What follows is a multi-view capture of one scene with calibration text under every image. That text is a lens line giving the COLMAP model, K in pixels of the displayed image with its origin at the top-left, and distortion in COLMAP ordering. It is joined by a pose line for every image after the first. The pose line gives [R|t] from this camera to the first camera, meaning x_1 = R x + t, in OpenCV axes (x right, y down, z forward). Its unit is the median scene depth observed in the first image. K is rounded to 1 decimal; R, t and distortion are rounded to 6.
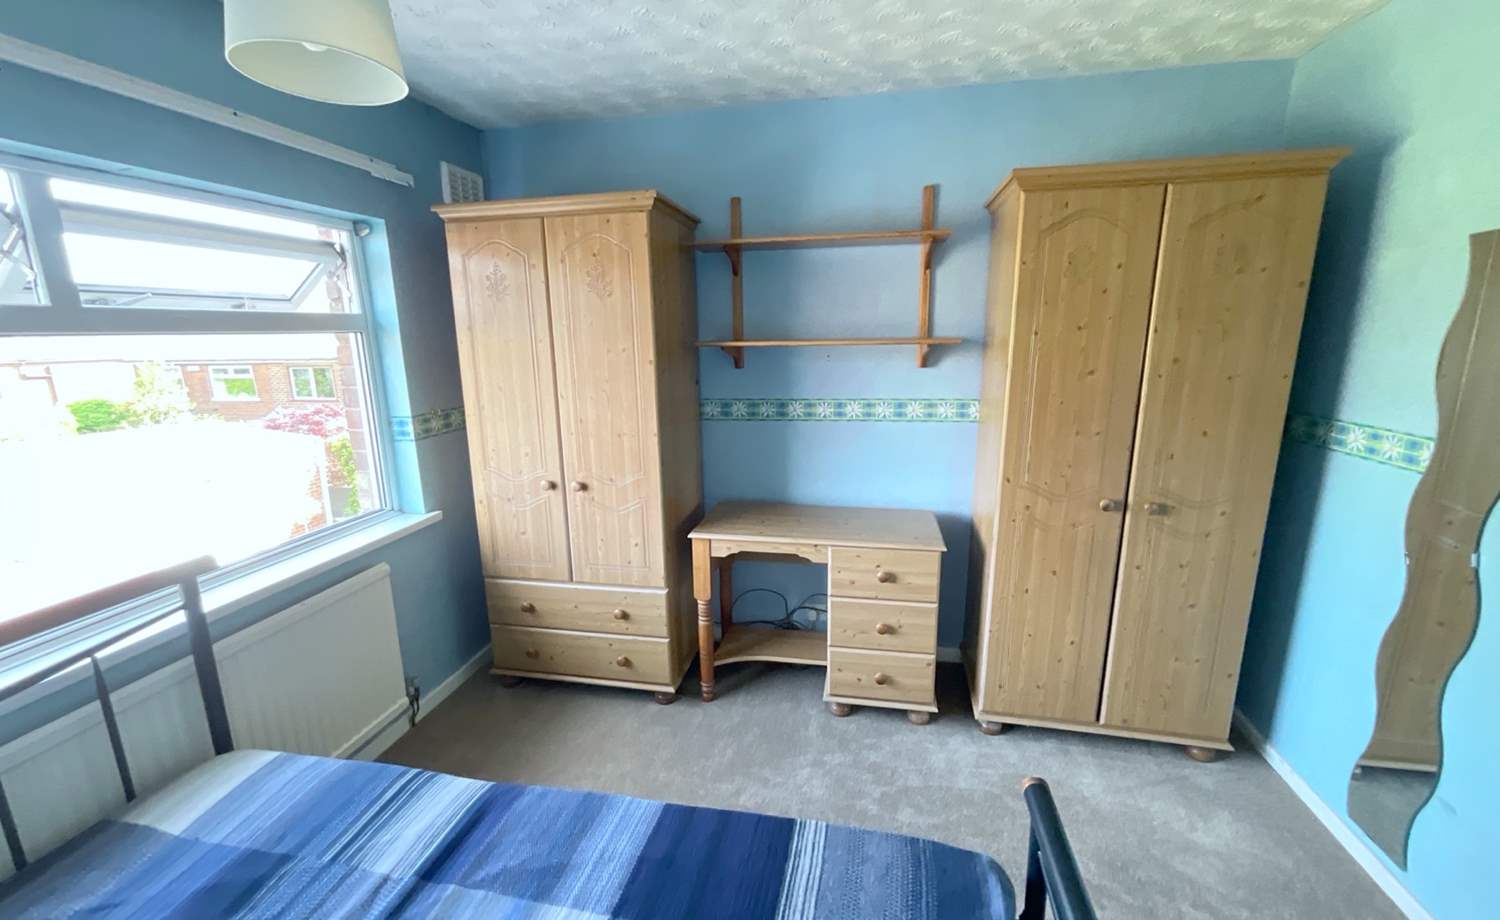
lens RADIAL K [[609.7, 0, 749.3], [0, 609.7, 460.9], [0, 0, 1]] dist [-0.003335, 0.000736]
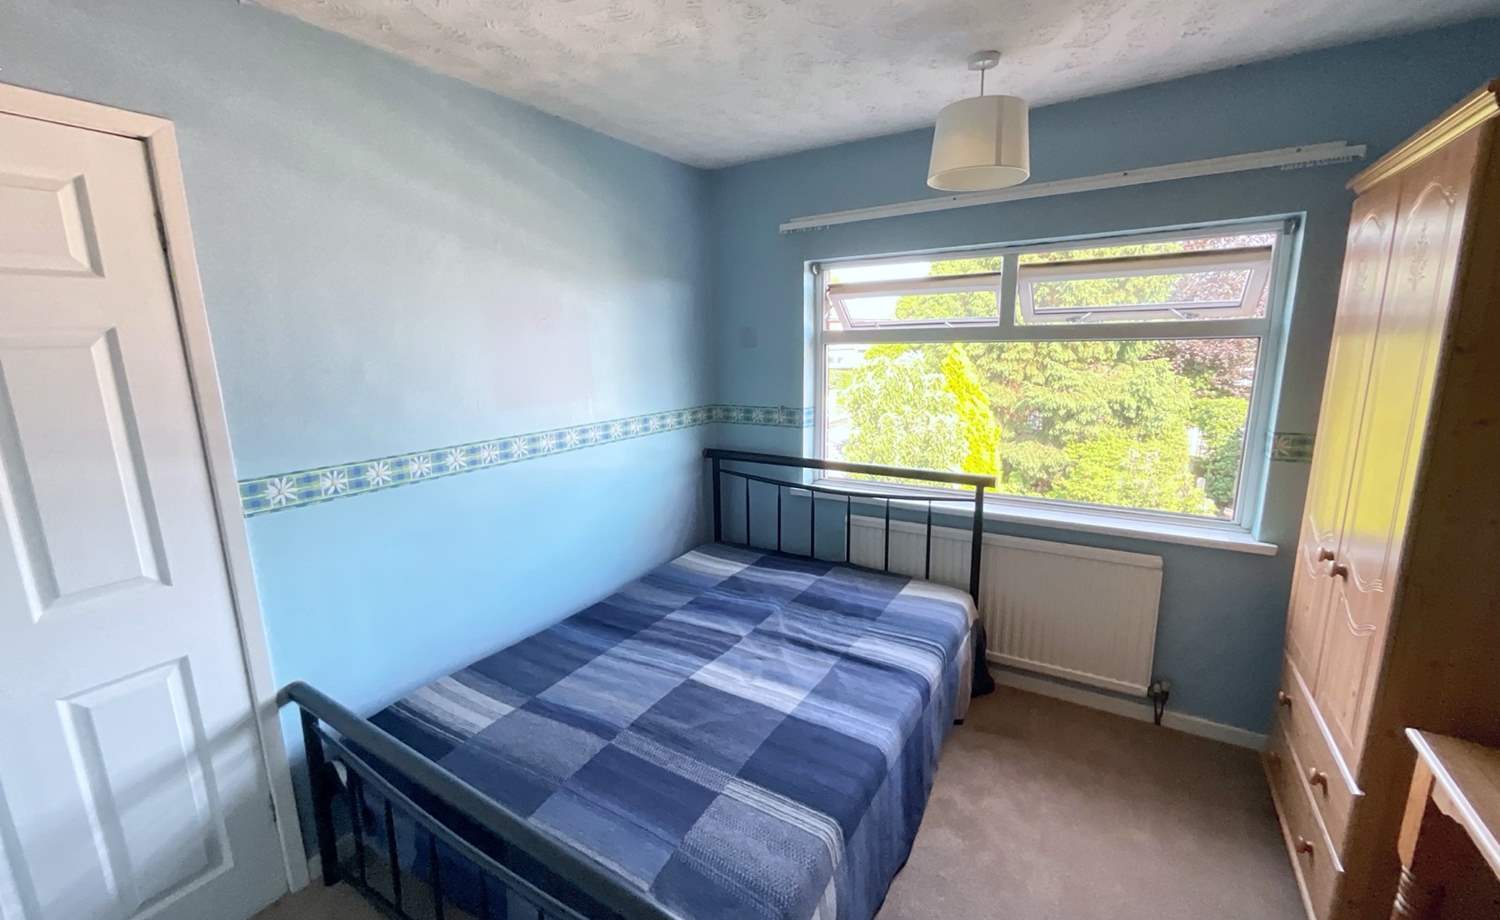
lens RADIAL K [[609.7, 0, 749.3], [0, 609.7, 460.9], [0, 0, 1]] dist [-0.003335, 0.000736]
pose [[-0.370976, 0.190191, -0.908958, 0.953186], [-0.164556, 0.949850, 0.265908, -0.251004], [0.913947, 0.248220, -0.321074, 1.032591]]
